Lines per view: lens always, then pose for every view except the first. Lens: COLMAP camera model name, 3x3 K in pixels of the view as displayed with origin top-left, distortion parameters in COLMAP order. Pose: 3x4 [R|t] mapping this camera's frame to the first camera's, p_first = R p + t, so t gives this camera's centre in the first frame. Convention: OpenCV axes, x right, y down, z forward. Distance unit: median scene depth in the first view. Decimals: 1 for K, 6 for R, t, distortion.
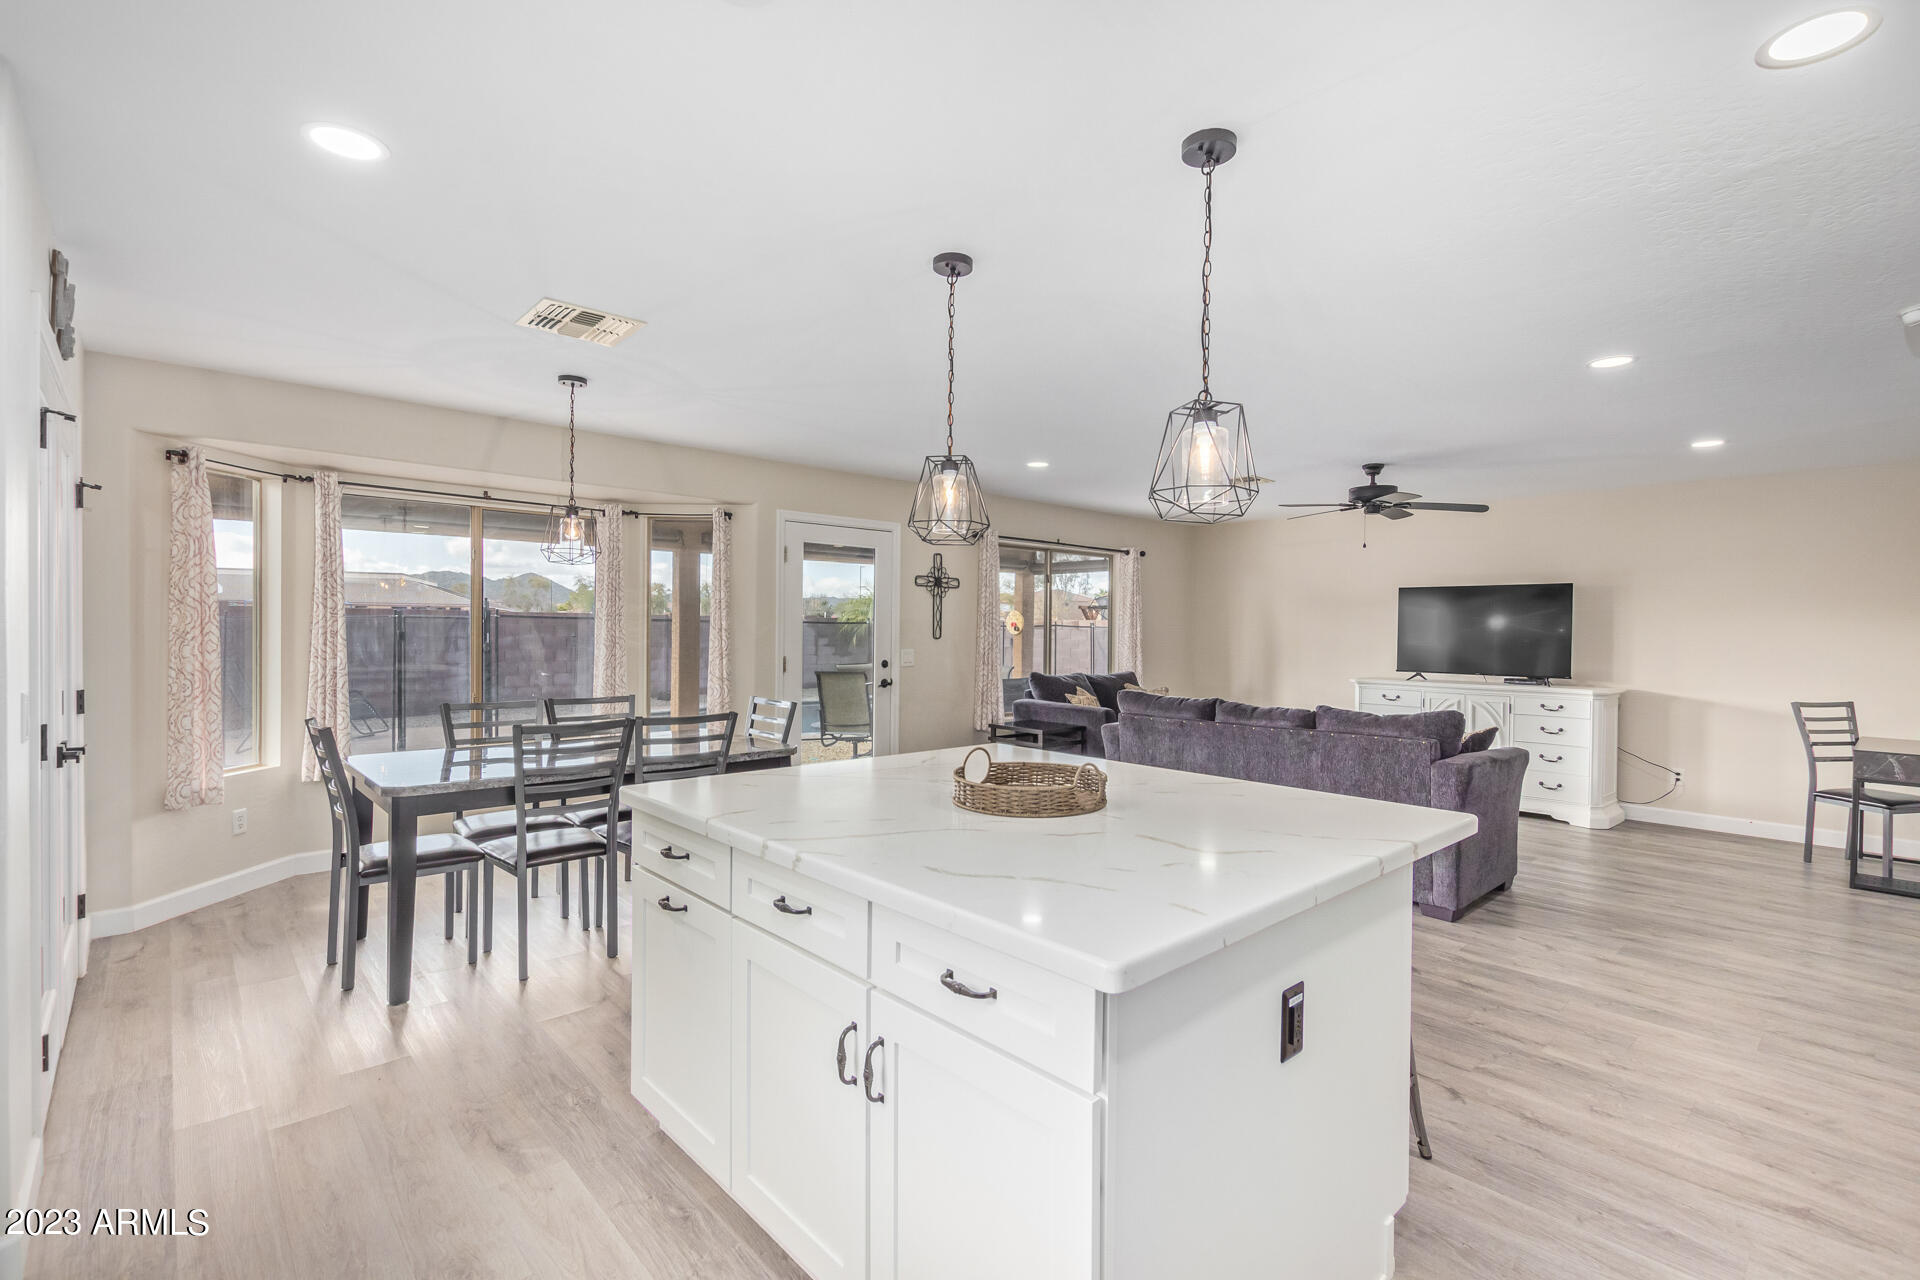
lens RADIAL K [[877.5, 0, 964.8], [0, 877.5, 633.0], [0, 0, 1]] dist [0.004956, -0.003389]
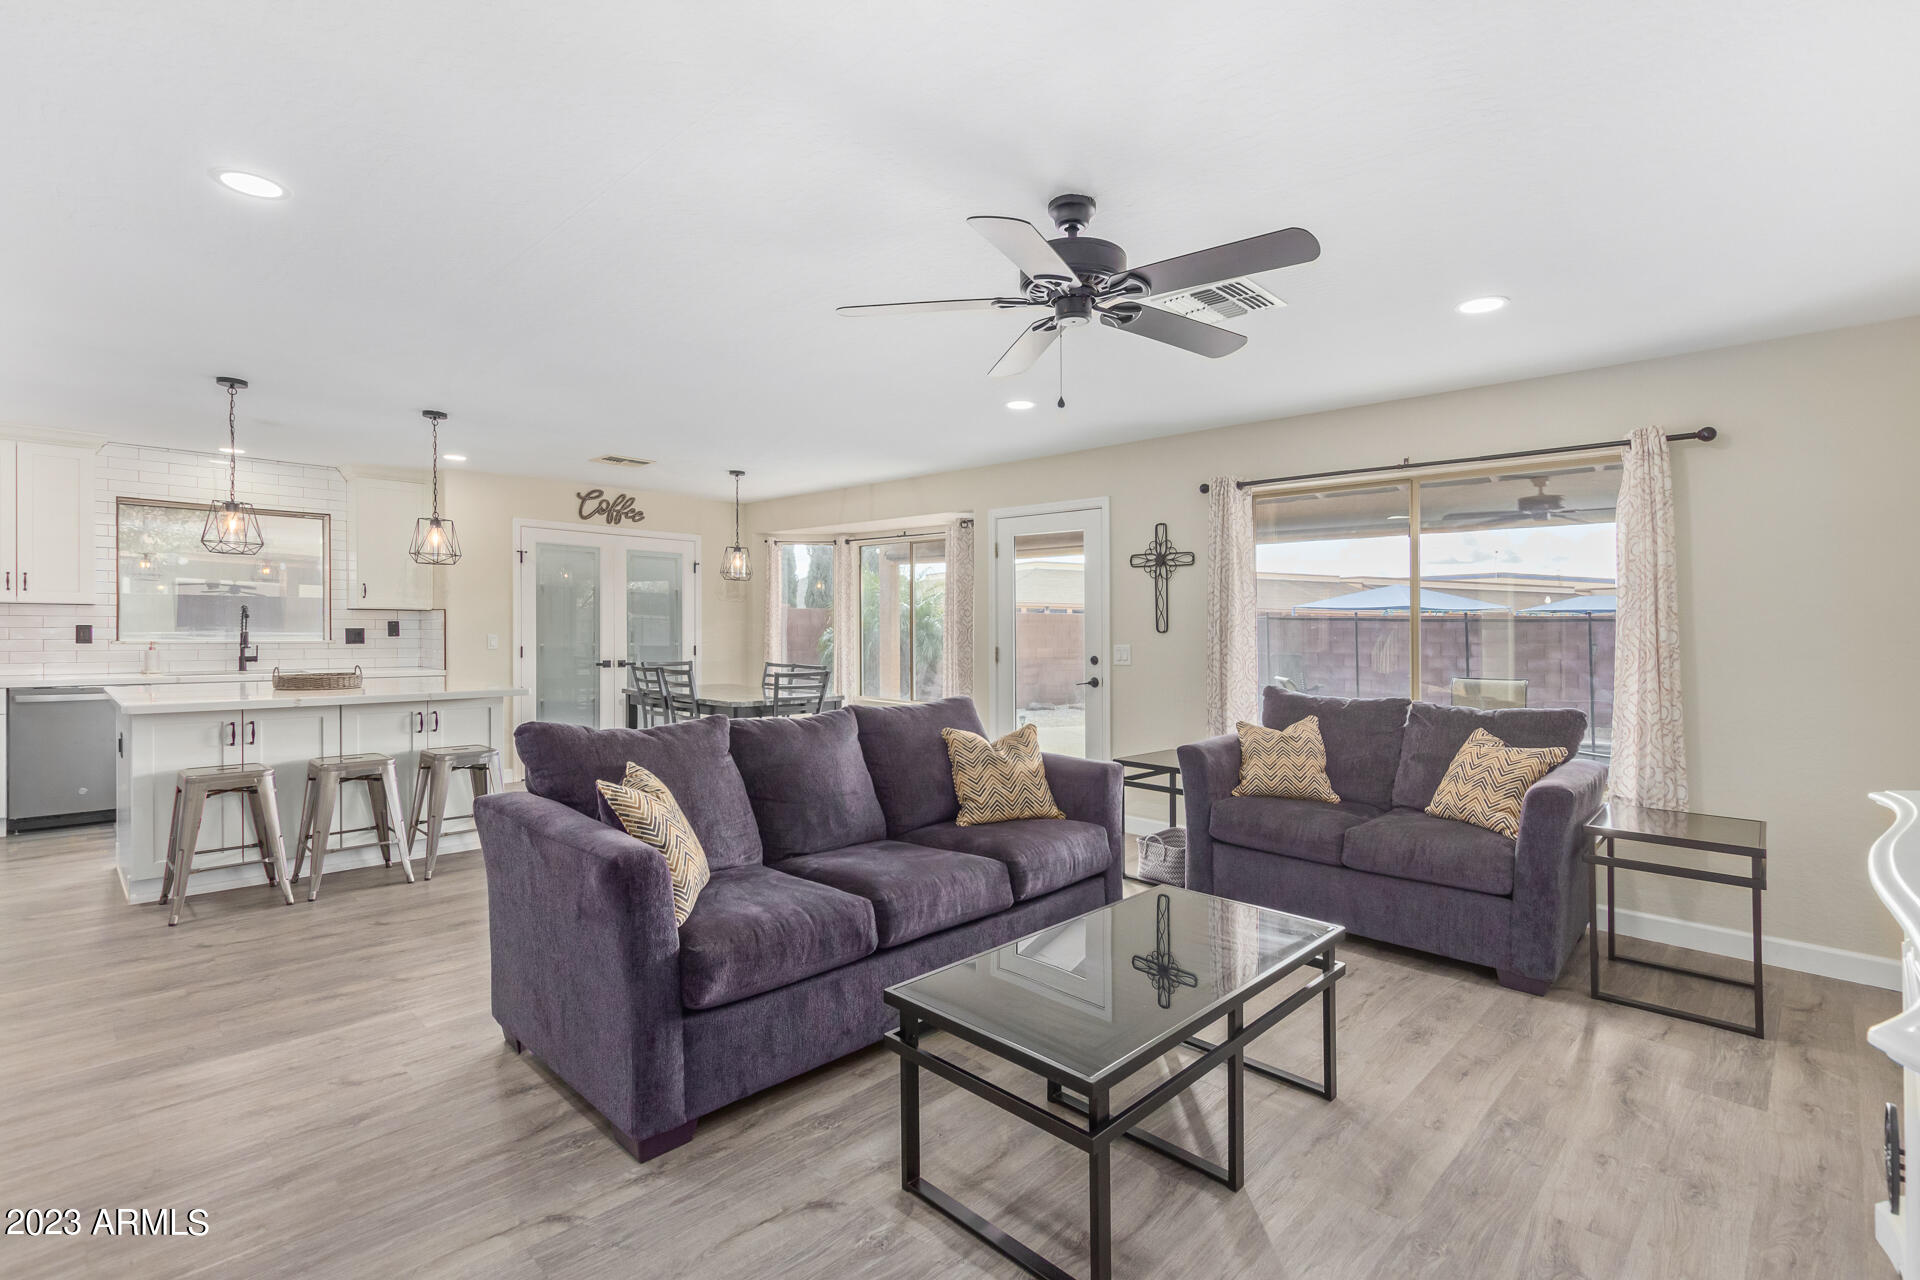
lens RADIAL K [[877.5, 0, 964.8], [0, 877.5, 633.0], [0, 0, 1]] dist [0.004956, -0.003389]
pose [[0.062097, -0.001881, -0.998068, 1.272690], [-0.015154, 0.999881, -0.002827, 0.020450], [0.997955, 0.015300, 0.062061, 1.336544]]
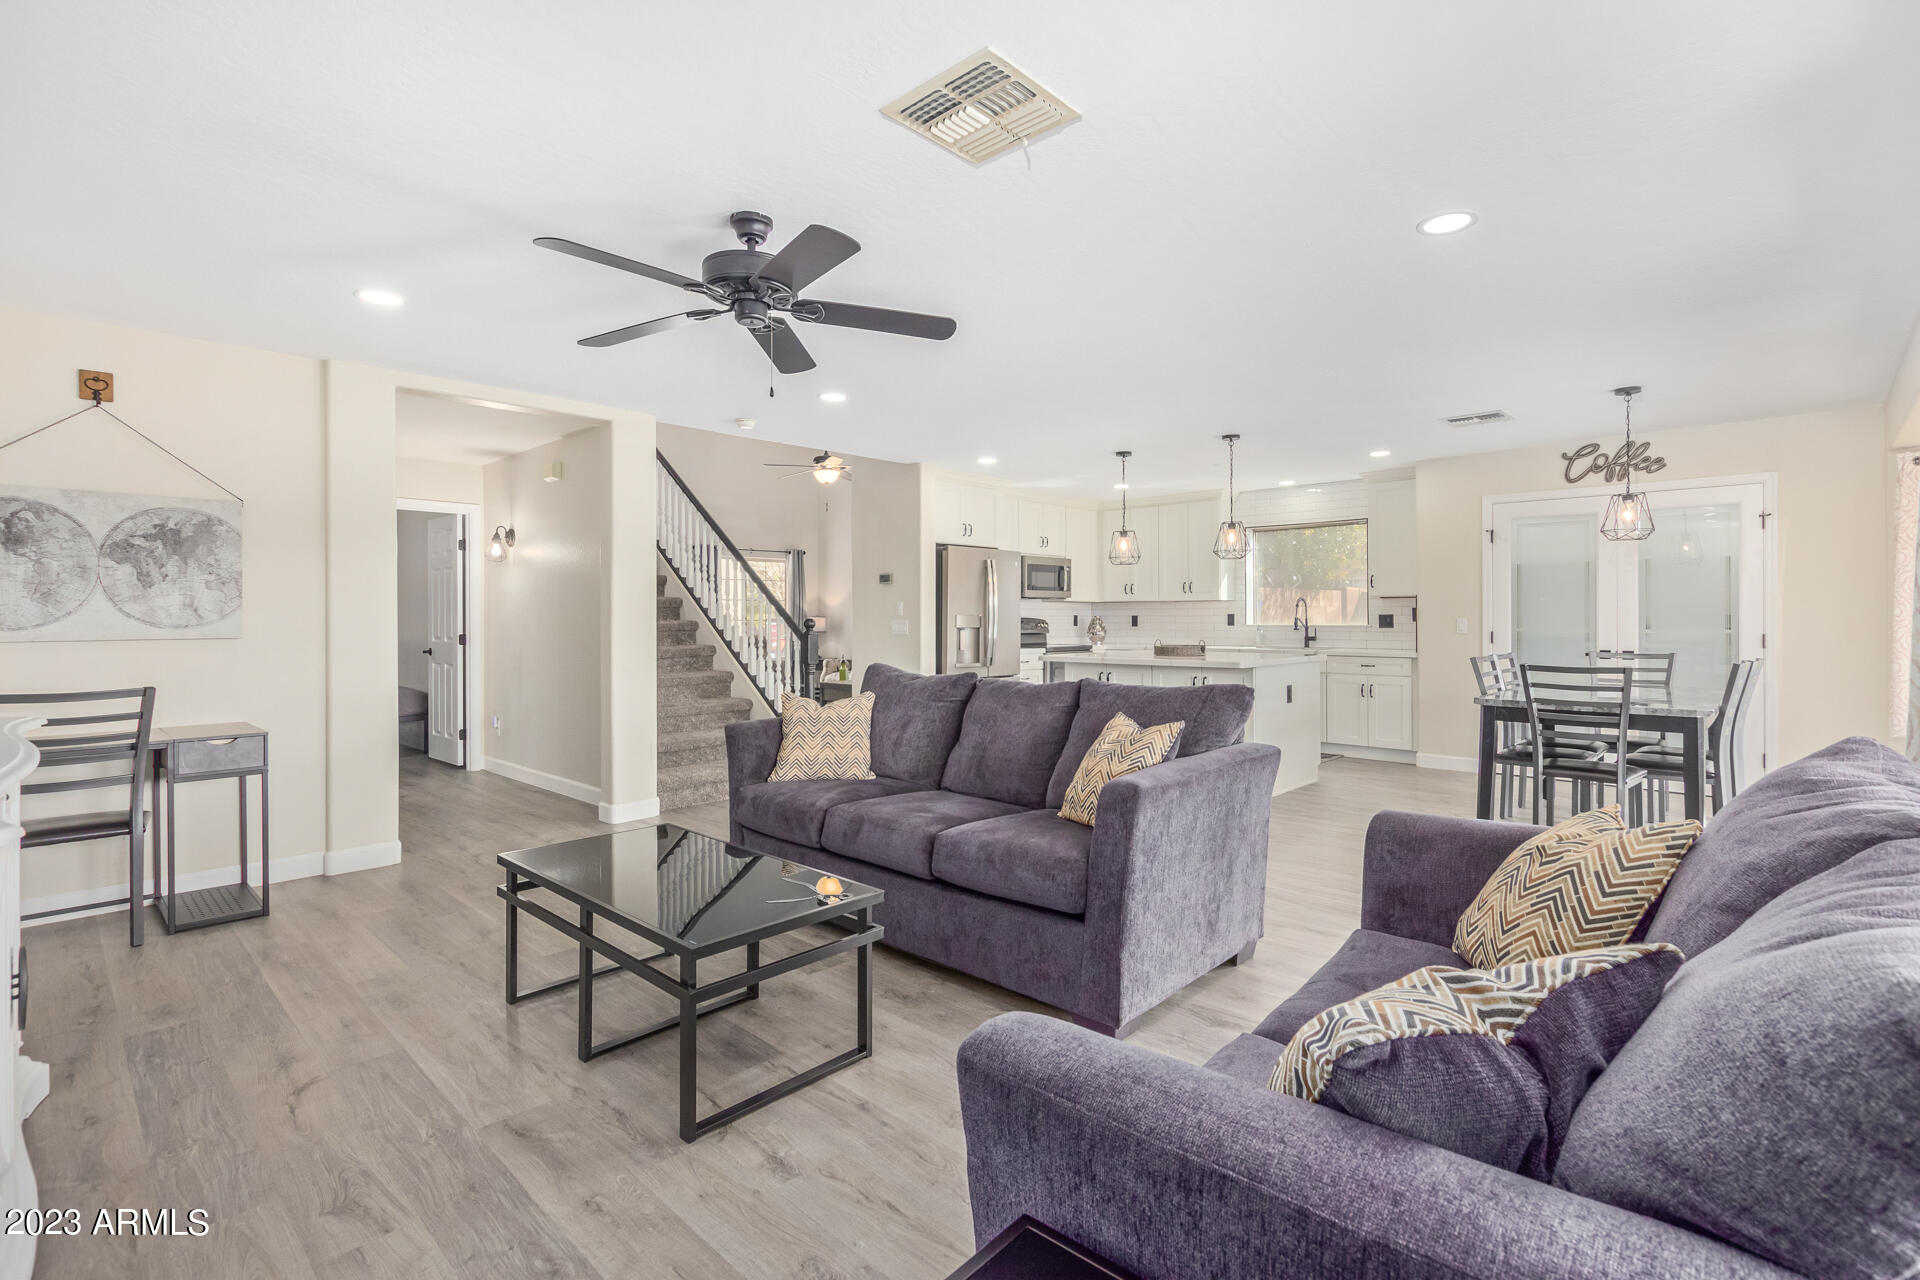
lens RADIAL K [[884.8, 0, 985.8], [0, 884.8, 629.3], [0, 0, 1]] dist [0.011492, -0.000620]
pose [[-0.995936, -0.002454, -0.090033, 0.556265], [-0.004135, 0.999820, 0.018490, 0.025562], [0.089971, 0.018787, -0.995767, 2.161032]]
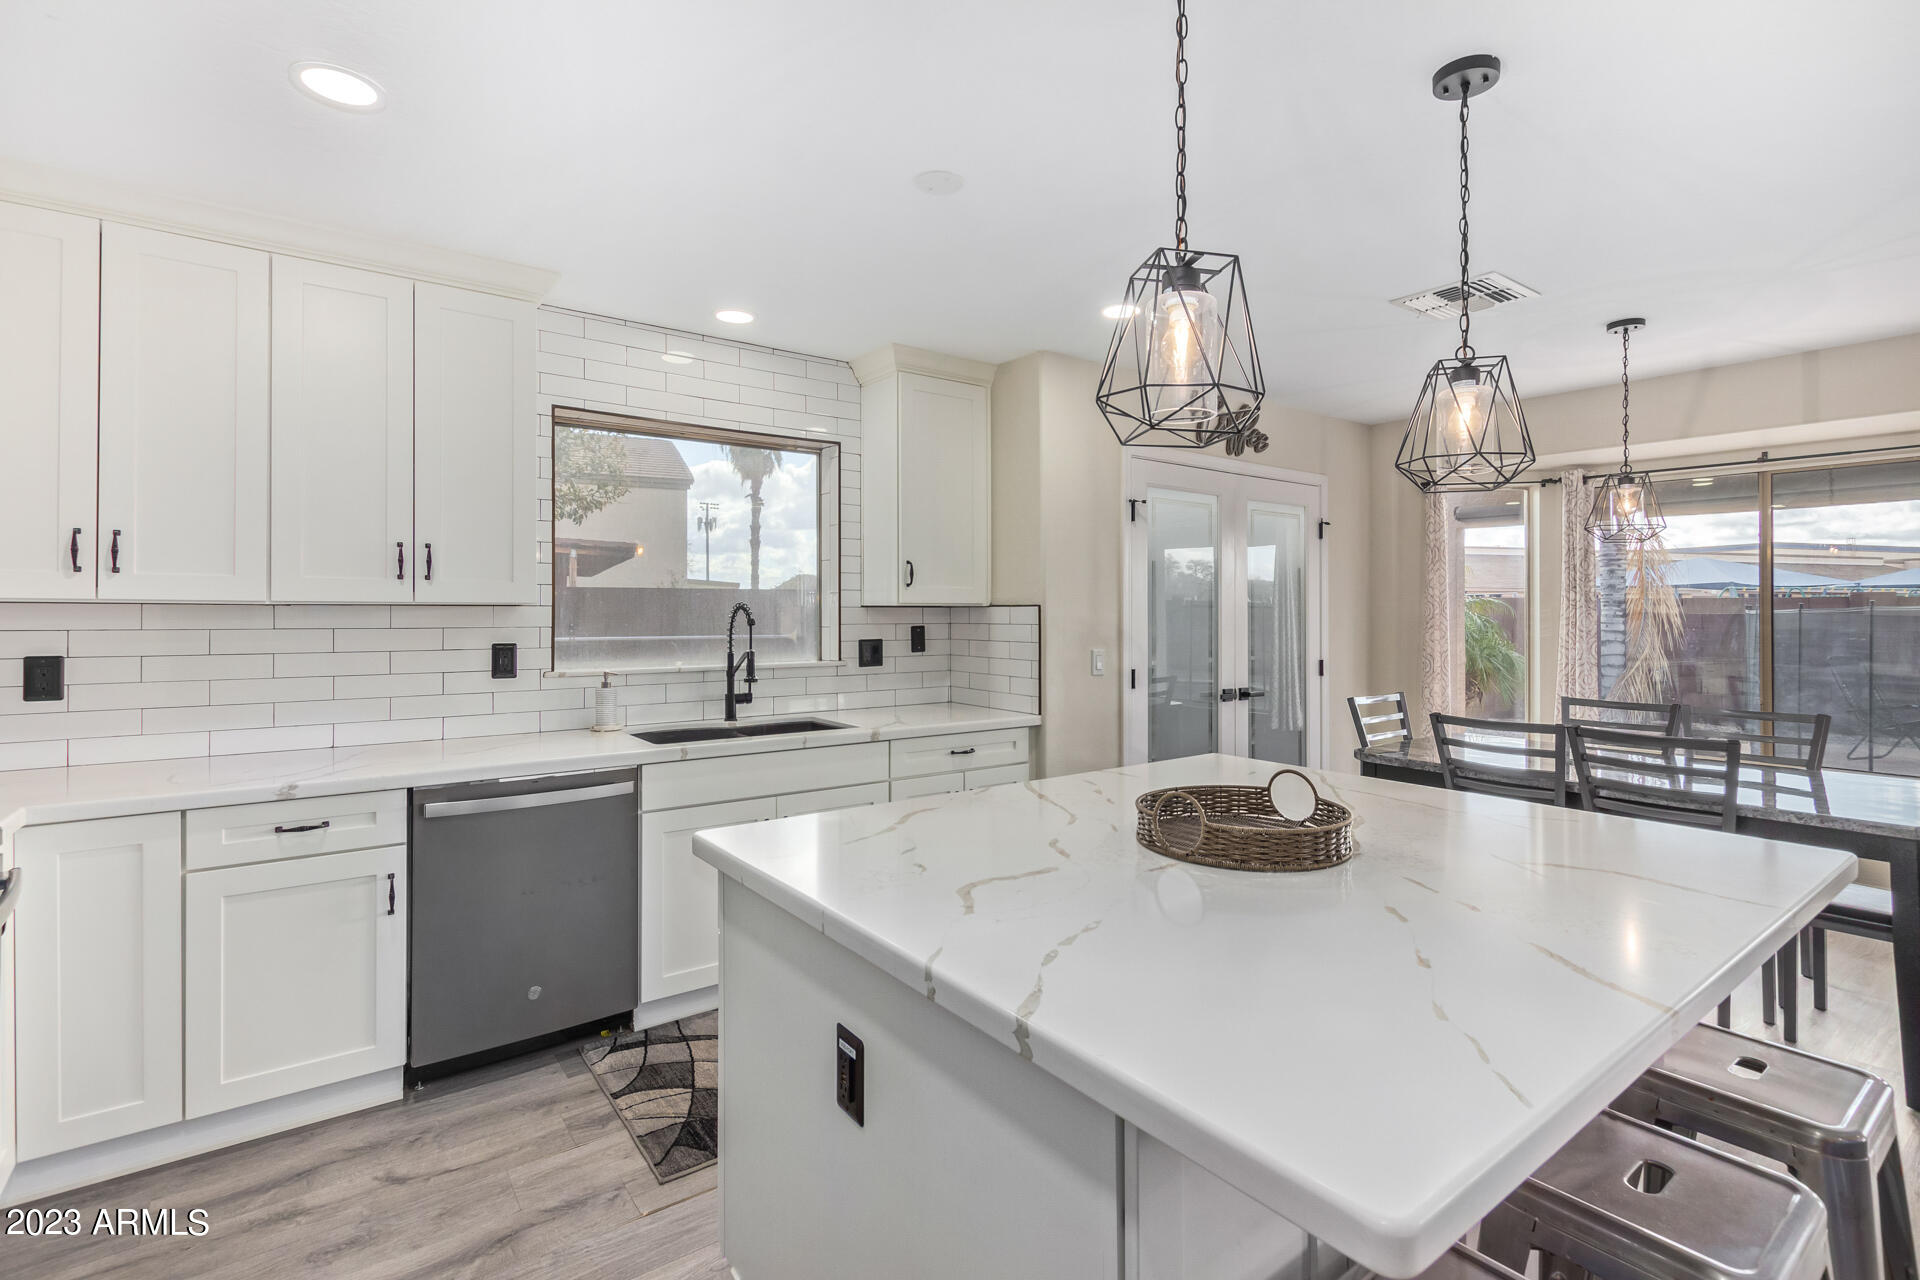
lens RADIAL K [[900.1, 0, 965.5], [0, 900.1, 612.5], [0, 0, 1]] dist [0.019499, -0.000410]
pose [[-0.102594, -0.008361, -0.994688, 0.482087], [-0.009236, 0.999930, -0.007452, 0.000661], [0.994680, 0.008423, -0.102664, 0.461152]]
